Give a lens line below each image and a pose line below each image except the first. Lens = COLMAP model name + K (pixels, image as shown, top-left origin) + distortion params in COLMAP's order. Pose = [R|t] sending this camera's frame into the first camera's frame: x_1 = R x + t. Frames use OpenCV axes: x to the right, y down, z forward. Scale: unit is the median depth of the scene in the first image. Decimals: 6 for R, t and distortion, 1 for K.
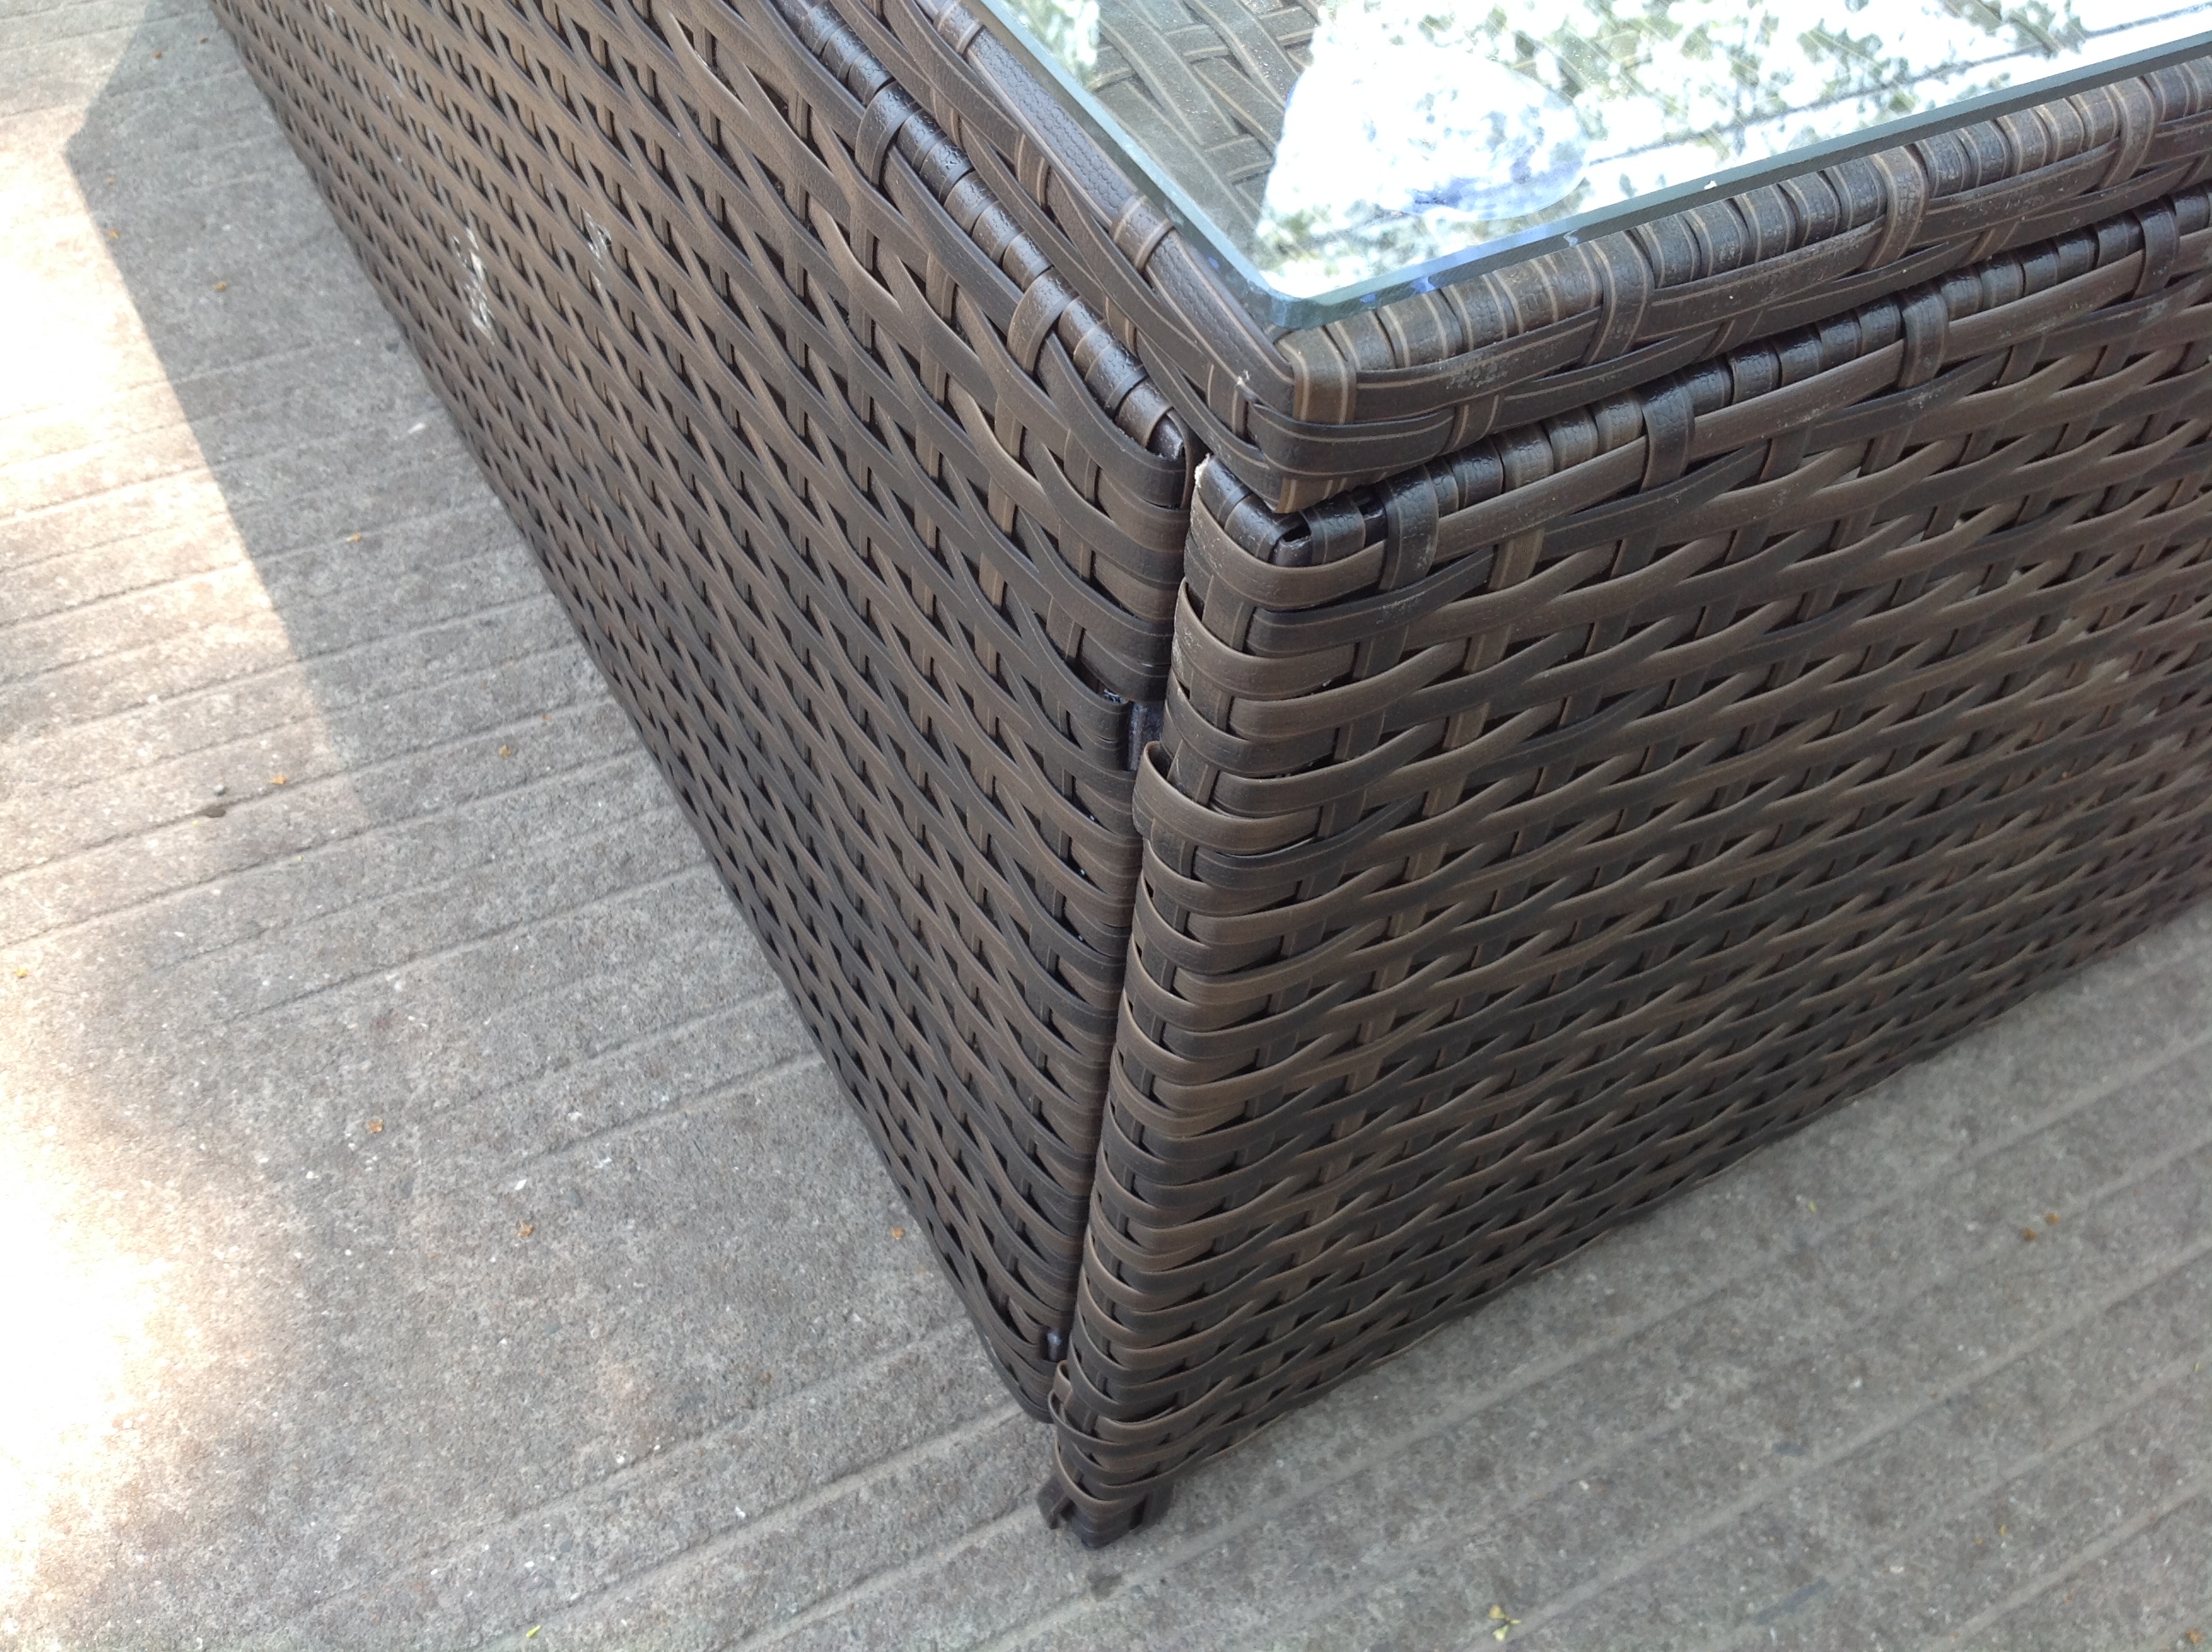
lens RADIAL K [[2241.9, 0, 1113.4], [0, 2241.9, 827.1], [0, 0, 1]] dist [-0.054907, 0.000000]
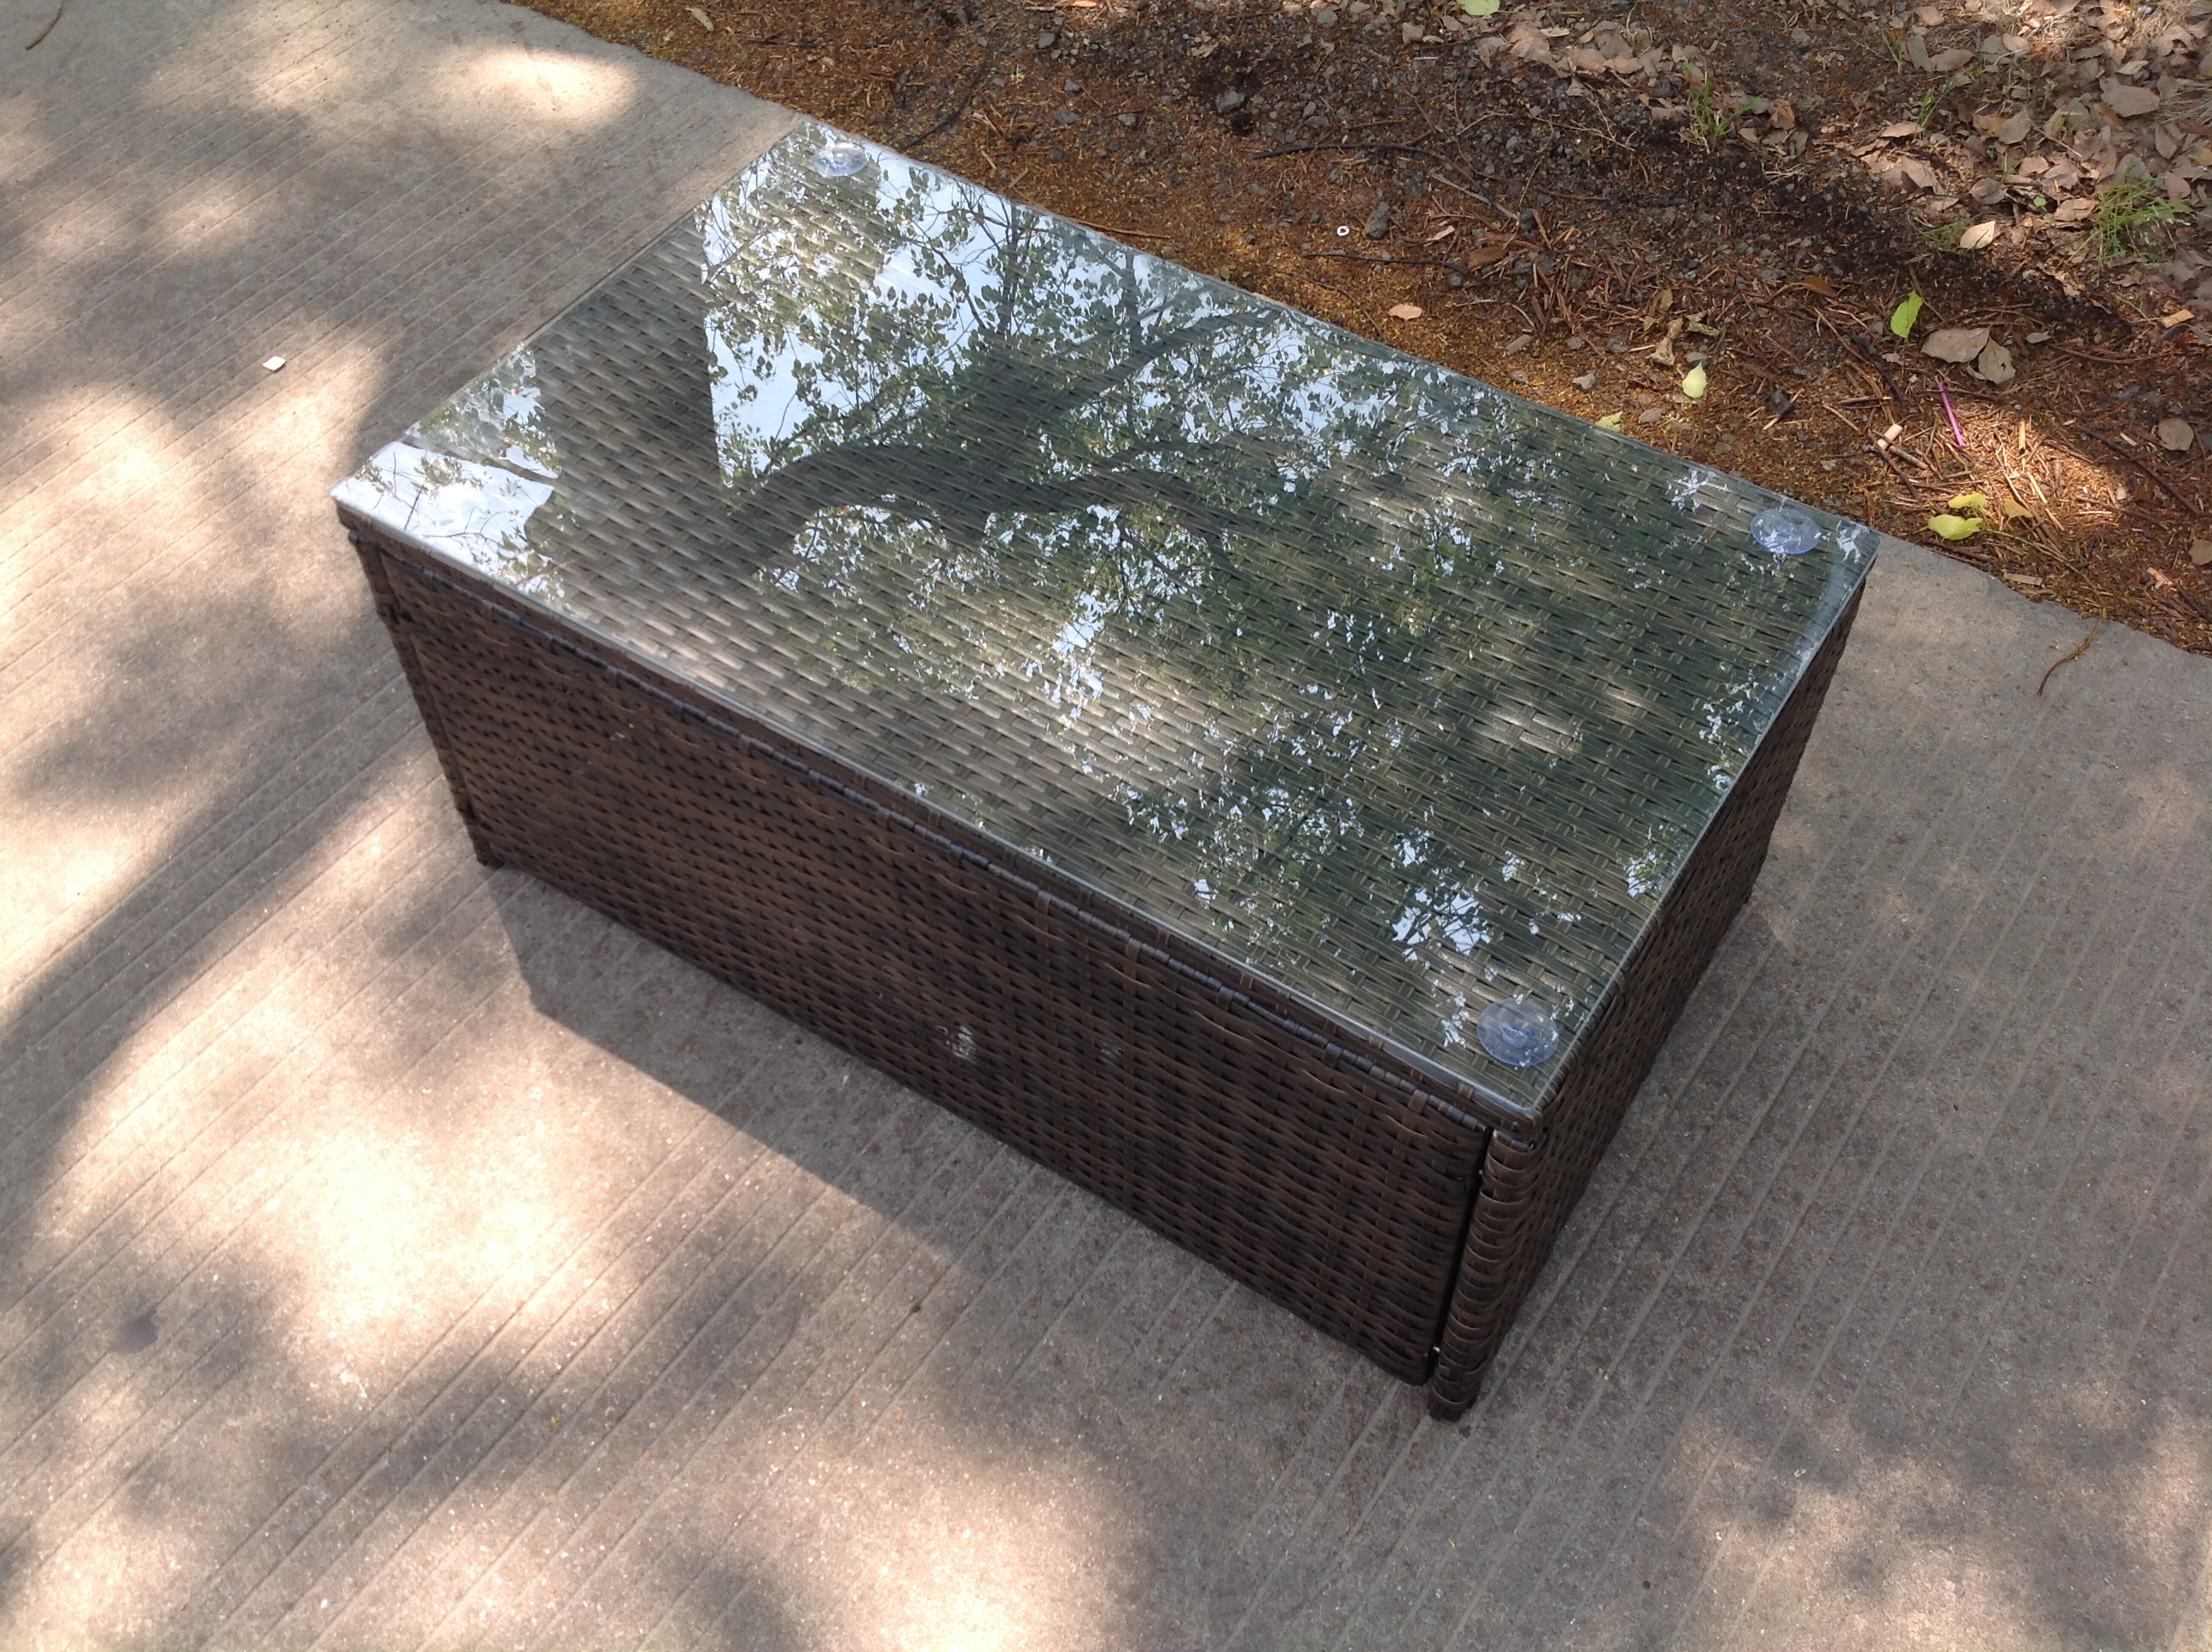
lens RADIAL K [[2111.3, 0, 1098.8], [0, 2111.3, 829.1], [0, 0, 1]] dist [-0.003229, 0.000000]
pose [[0.891358, -0.406821, 0.199944, -0.521478], [0.397619, 0.913504, 0.086084, -0.594575], [-0.217670, 0.002770, 0.976018, -1.131653]]
